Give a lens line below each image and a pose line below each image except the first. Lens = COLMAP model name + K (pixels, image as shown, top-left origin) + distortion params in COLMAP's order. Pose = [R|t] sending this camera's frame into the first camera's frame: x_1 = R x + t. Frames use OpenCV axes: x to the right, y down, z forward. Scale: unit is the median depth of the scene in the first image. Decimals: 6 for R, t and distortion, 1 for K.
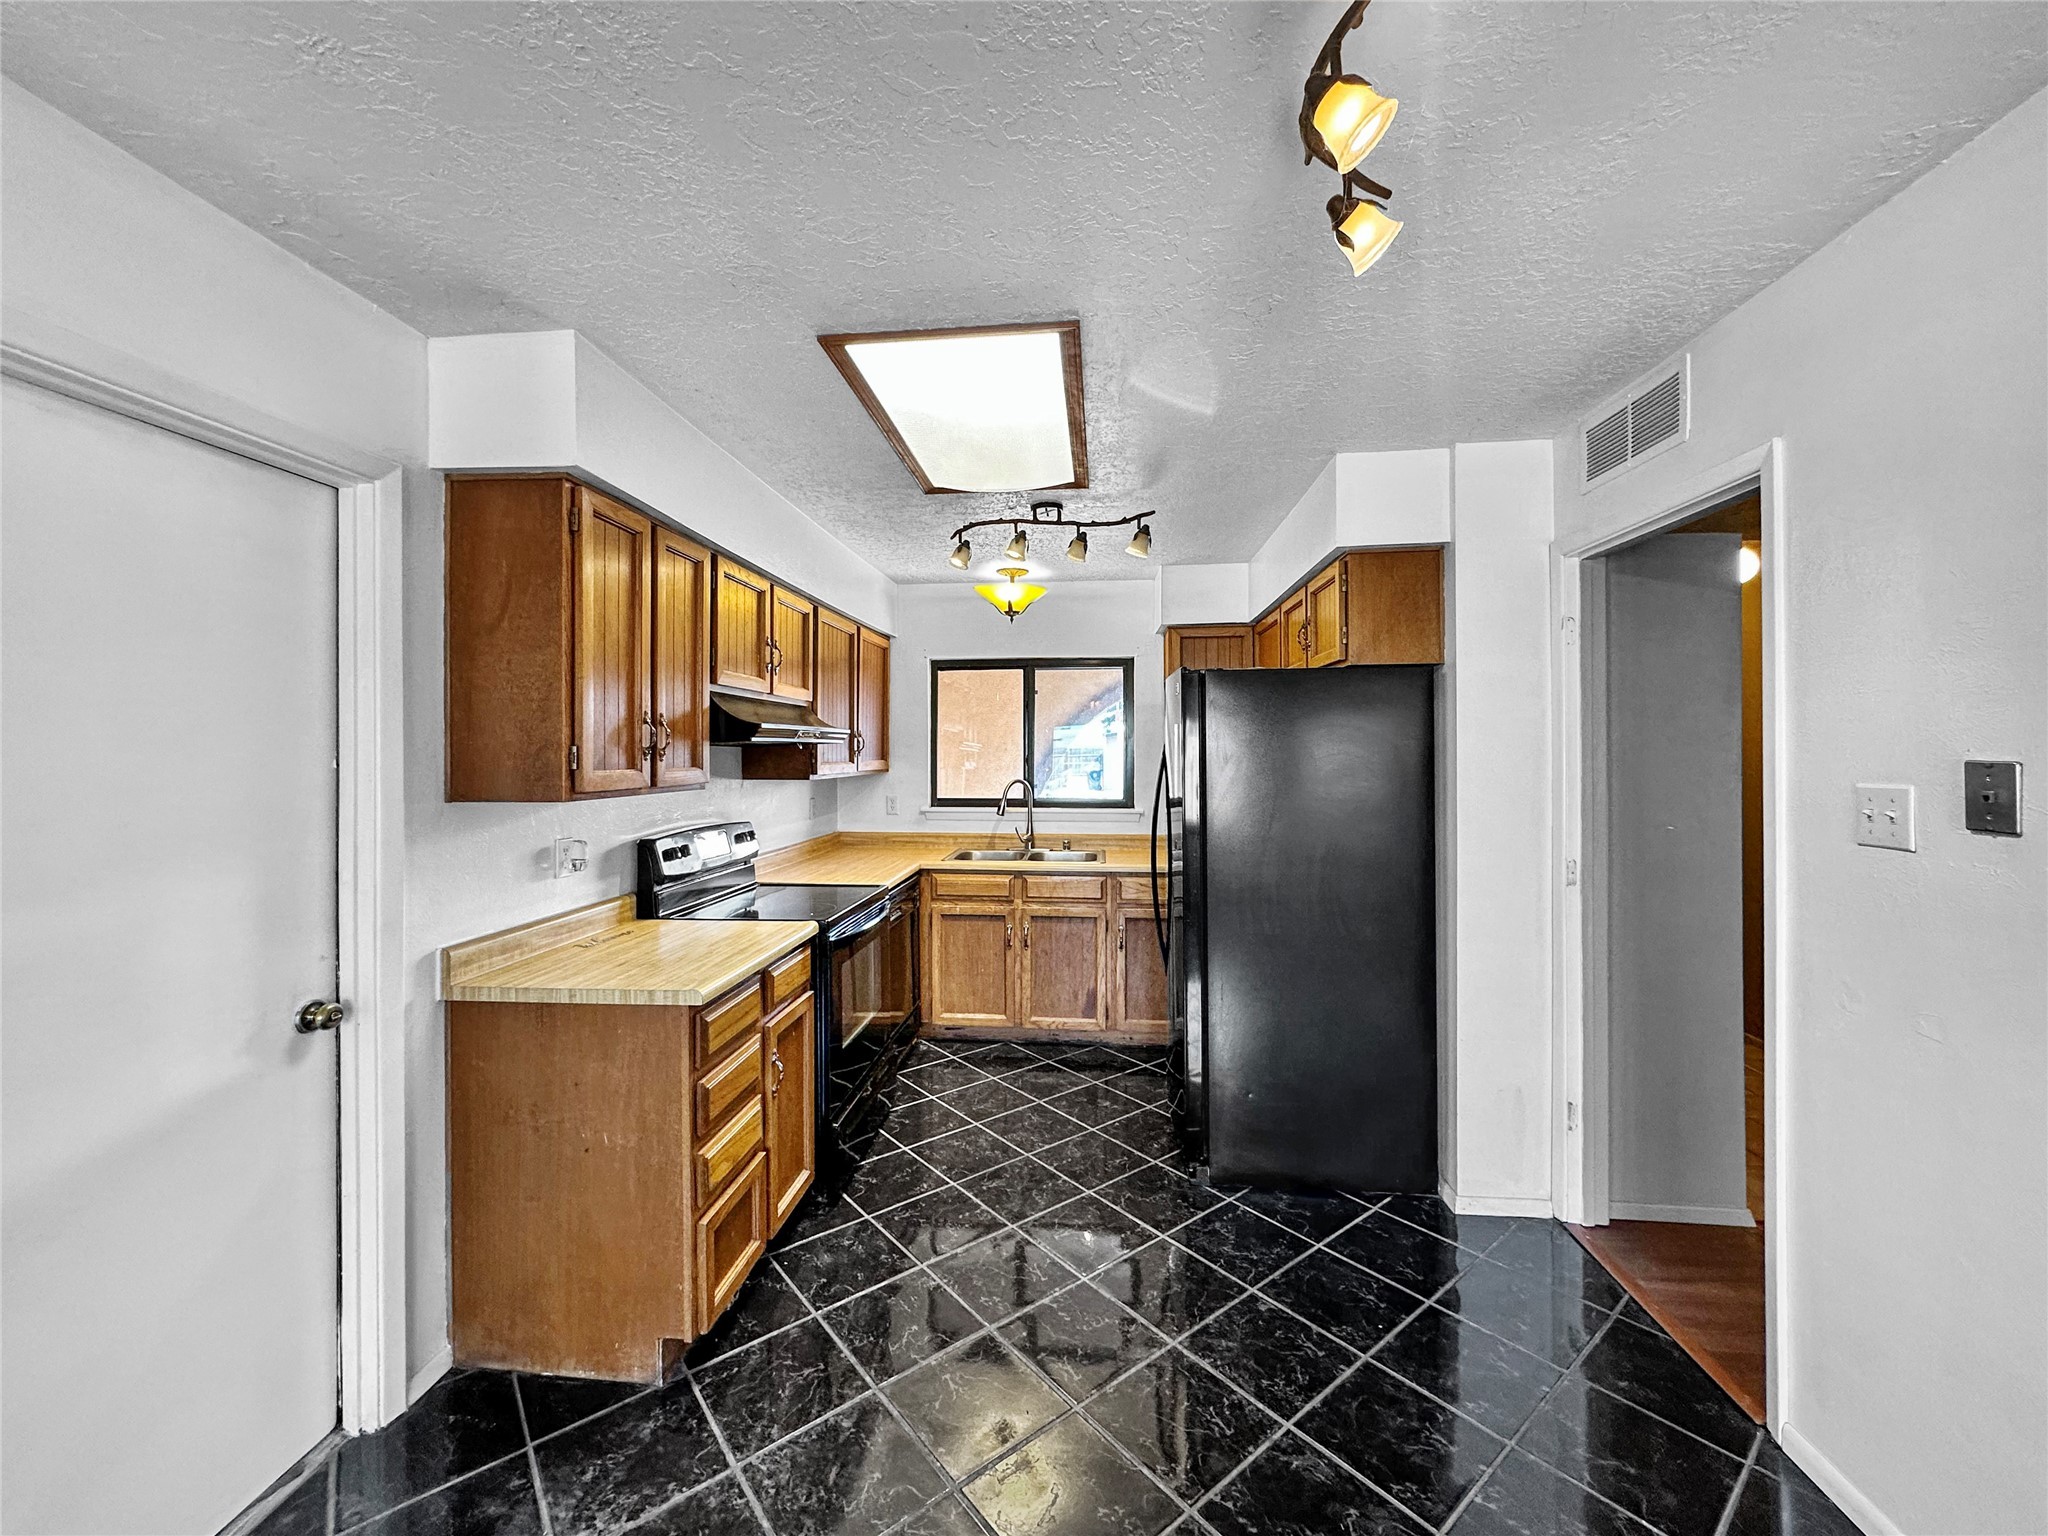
lens RADIAL K [[818.2, 0, 1017.6], [0, 818.2, 749.3], [0, 0, 1]] dist [-0.000589, -0.000100]
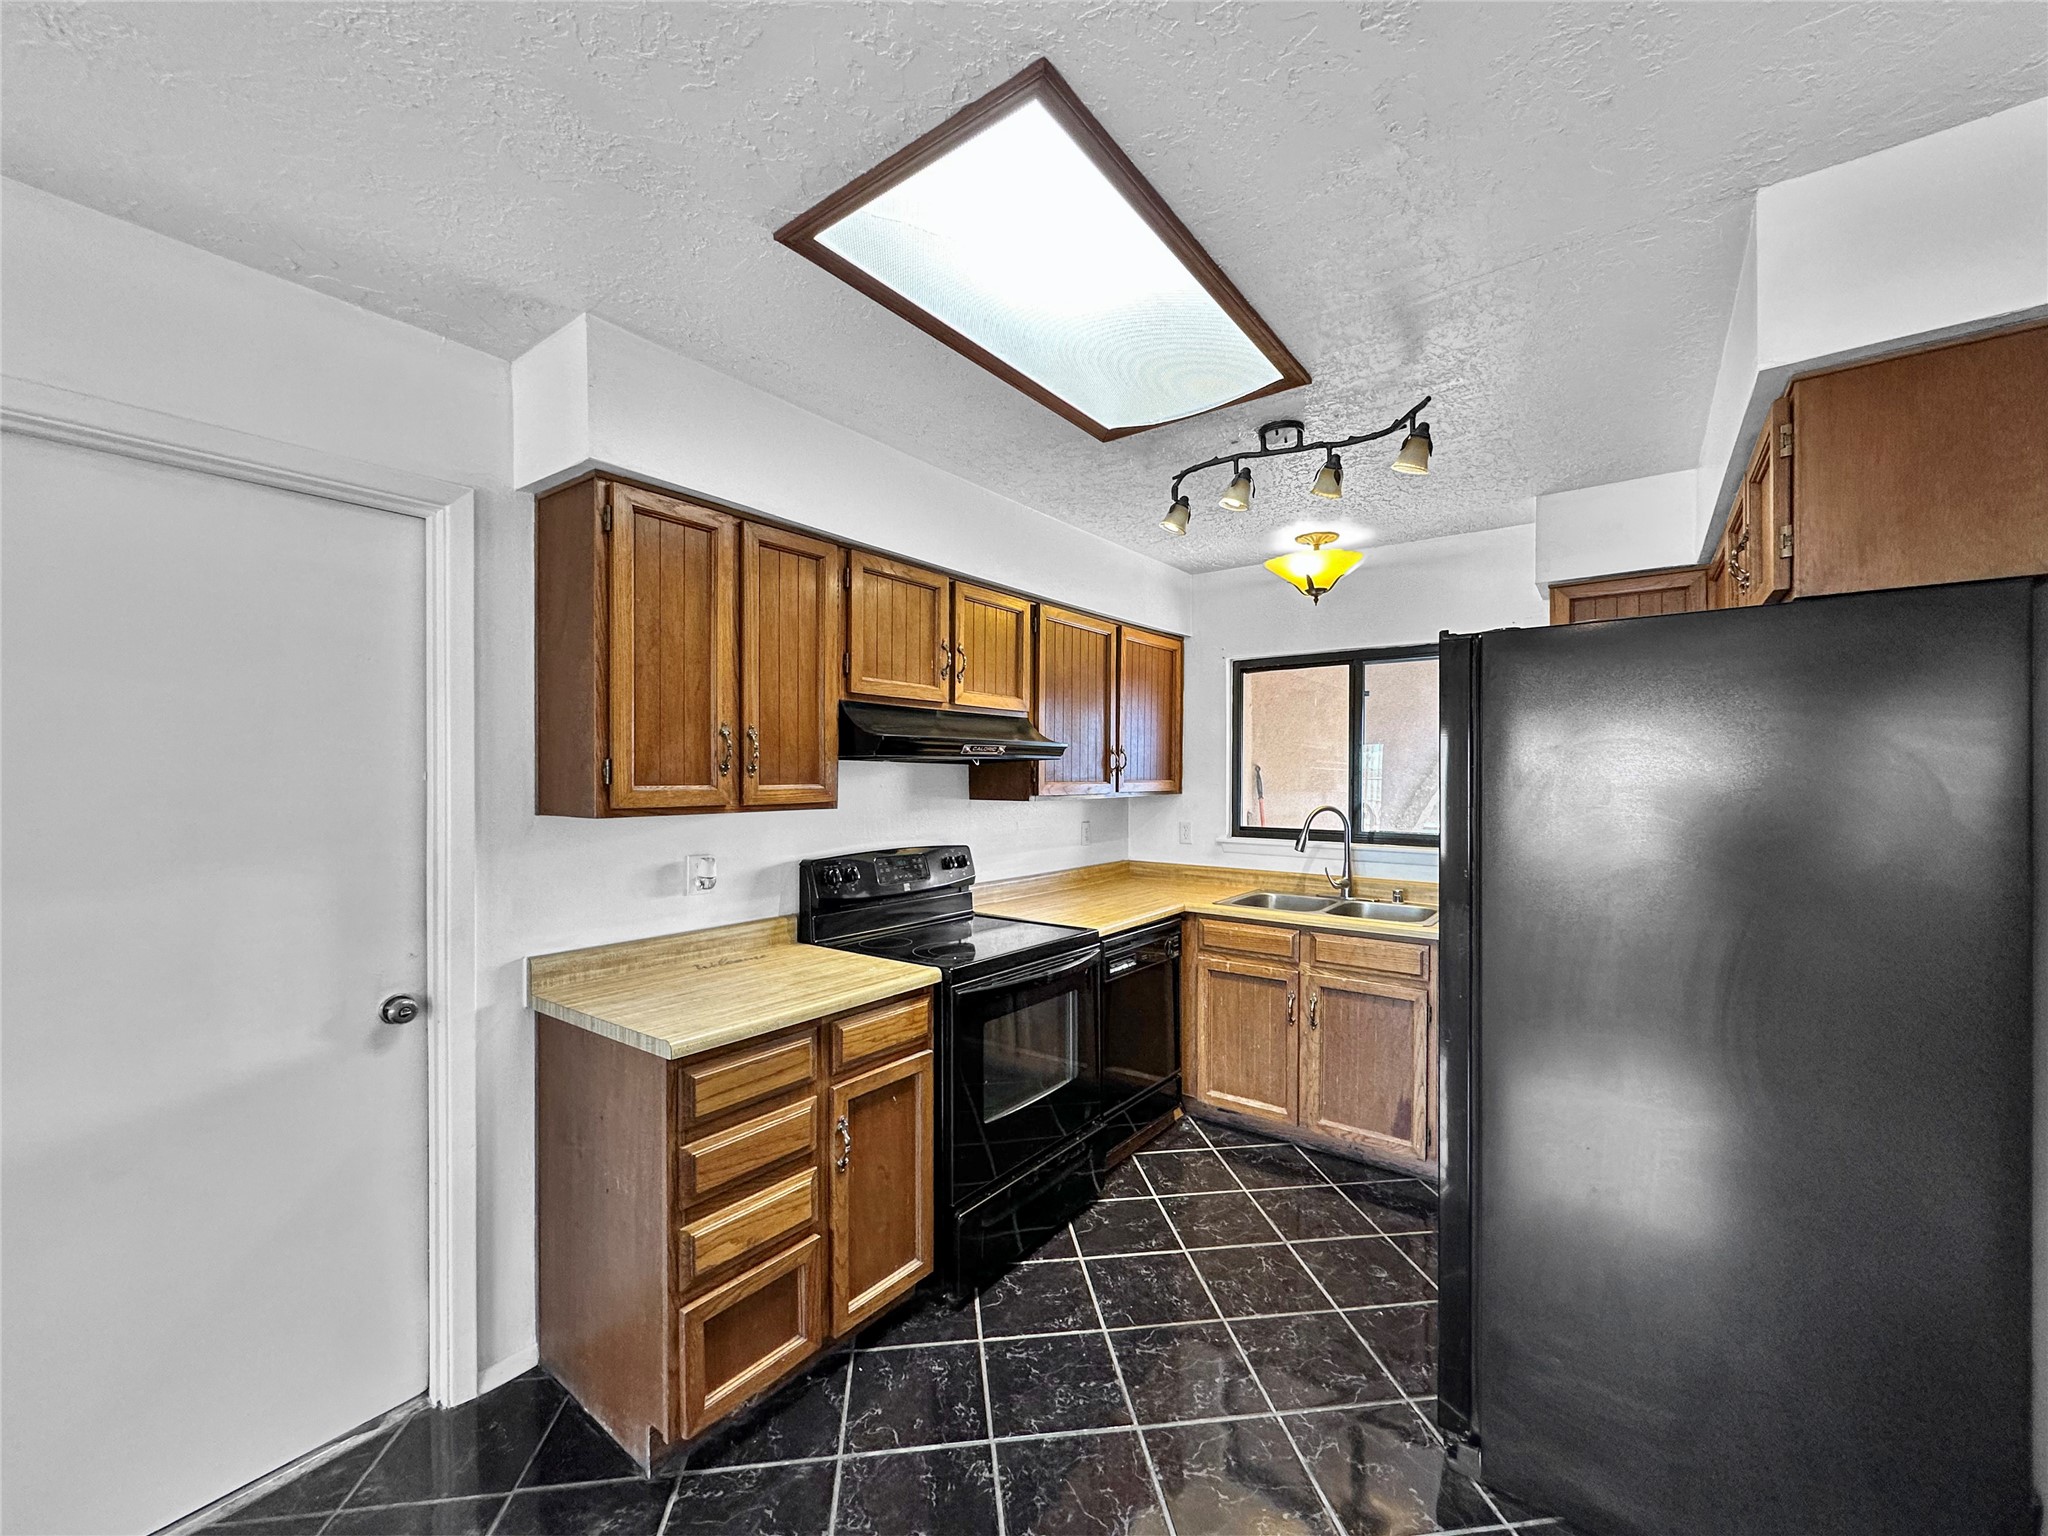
lens RADIAL K [[815.8, 0, 1034.2], [0, 815.8, 777.6], [0, 0, 1]] dist [-0.000570, 0.000023]
pose [[0.859040, 0.005826, -0.511875, 0.219809], [-0.001858, 0.999964, 0.008264, 0.005246], [0.511905, -0.006148, 0.859020, 0.270219]]
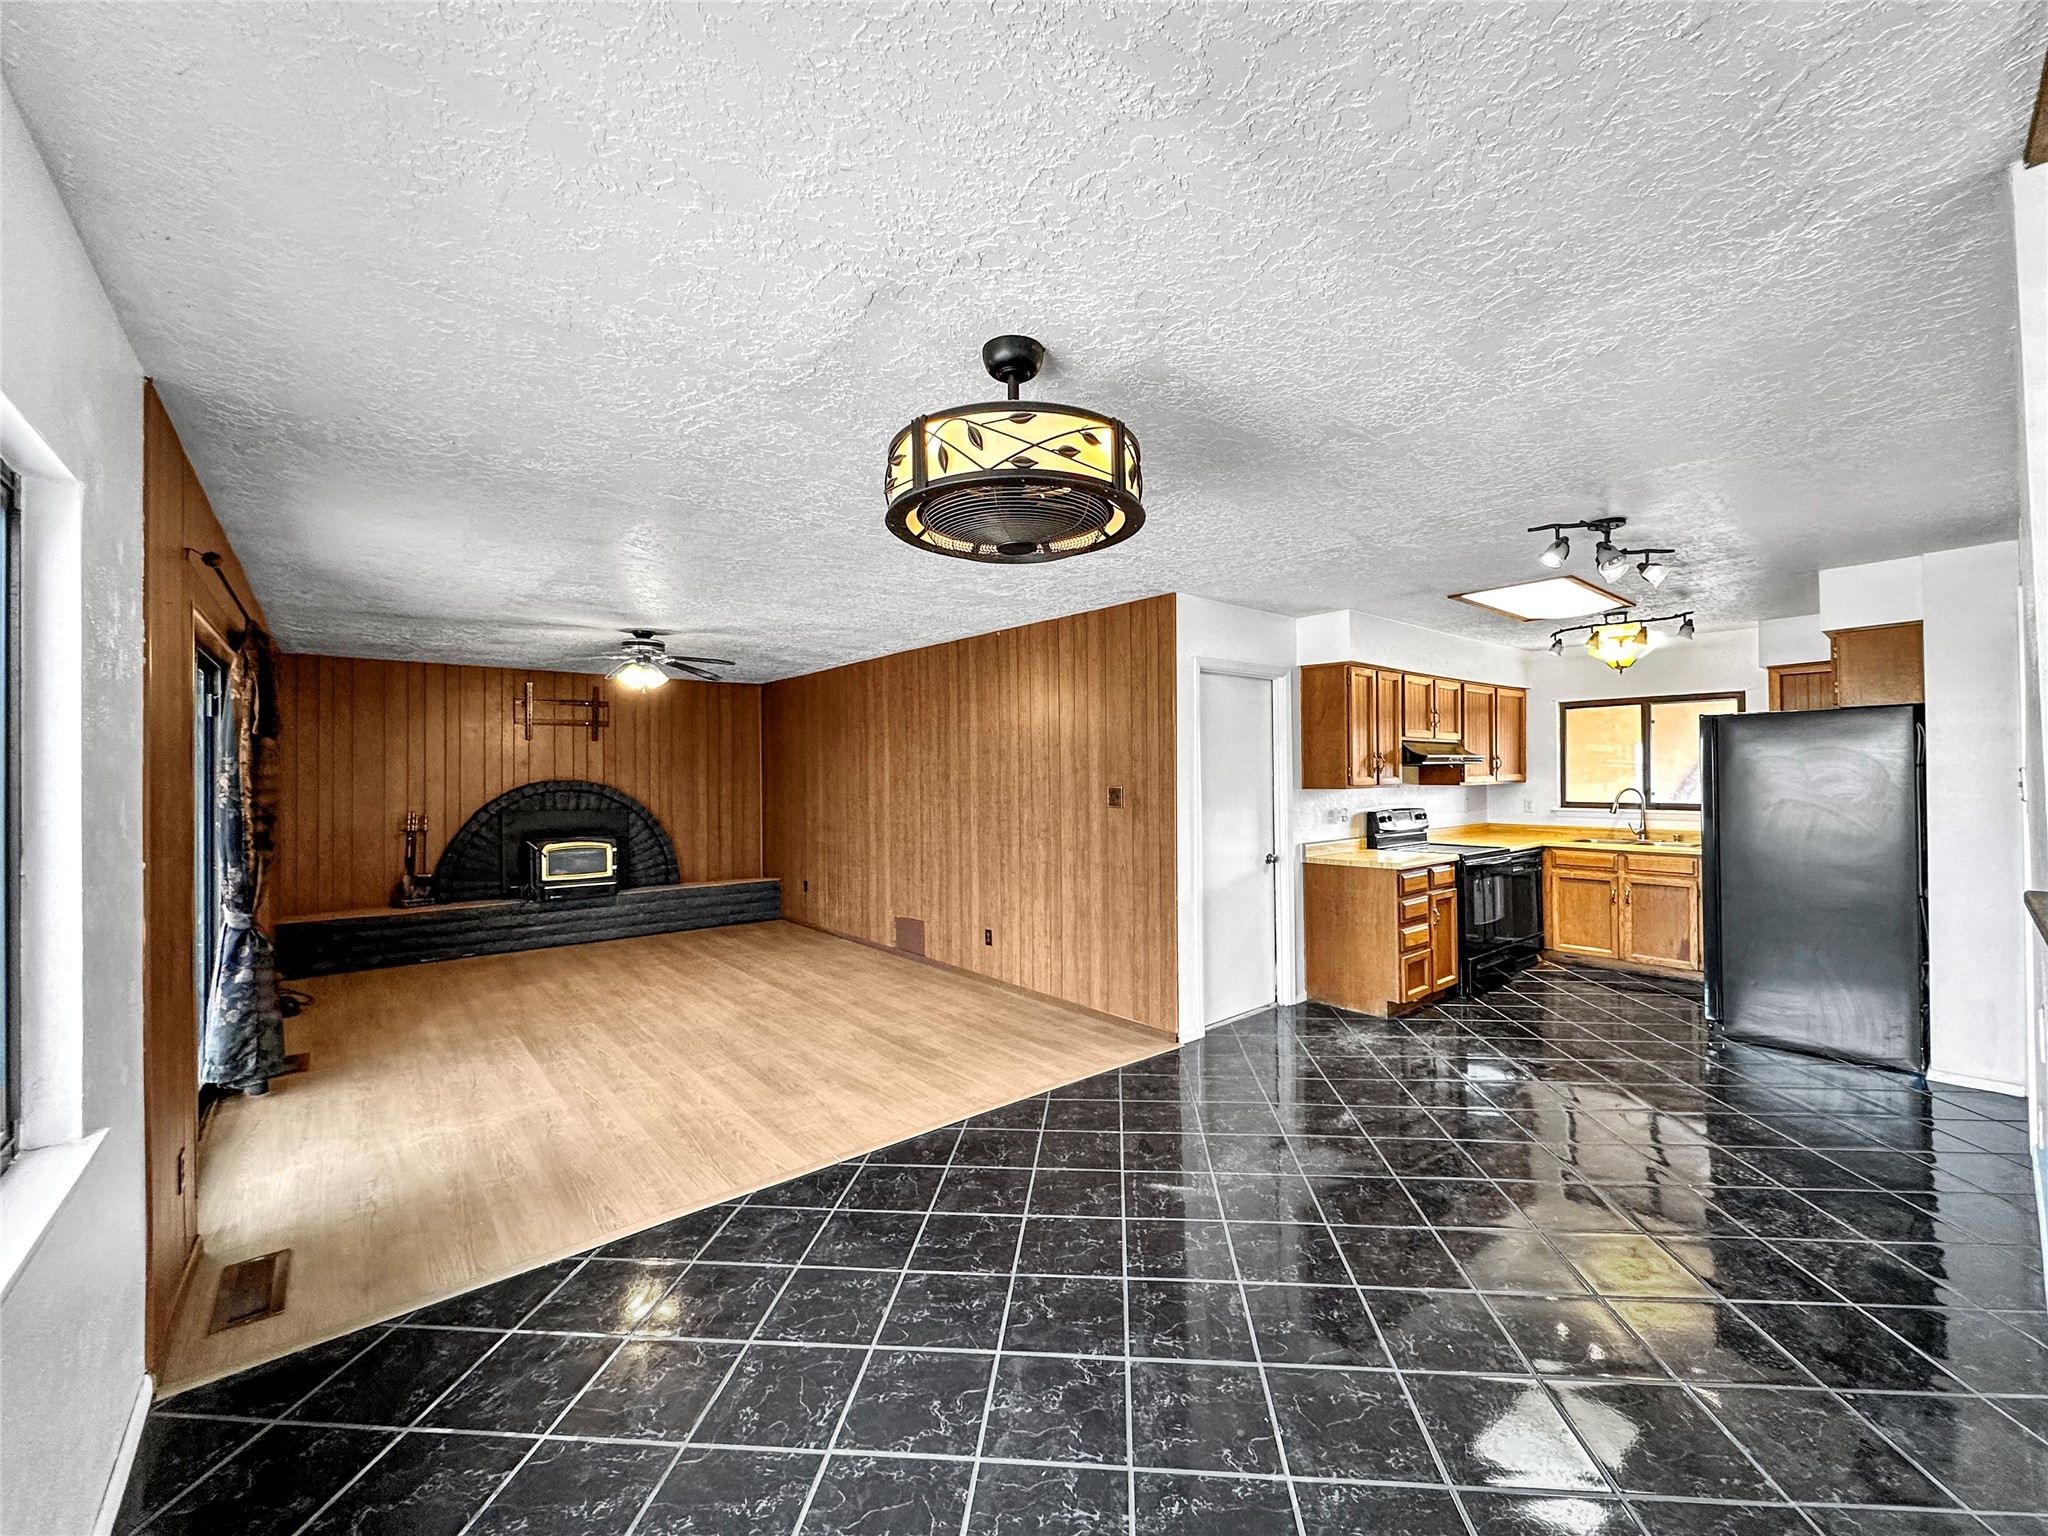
lens RADIAL K [[819.3, 0, 1045.2], [0, 819.3, 766.6], [0, 0, 1]] dist [0.000564, -0.000113]
pose [[0.726334, -0.010918, -0.687256, 0.324664], [0.009706, 0.999937, -0.005627, -0.000727], [0.687274, -0.002584, 0.726394, -0.931246]]
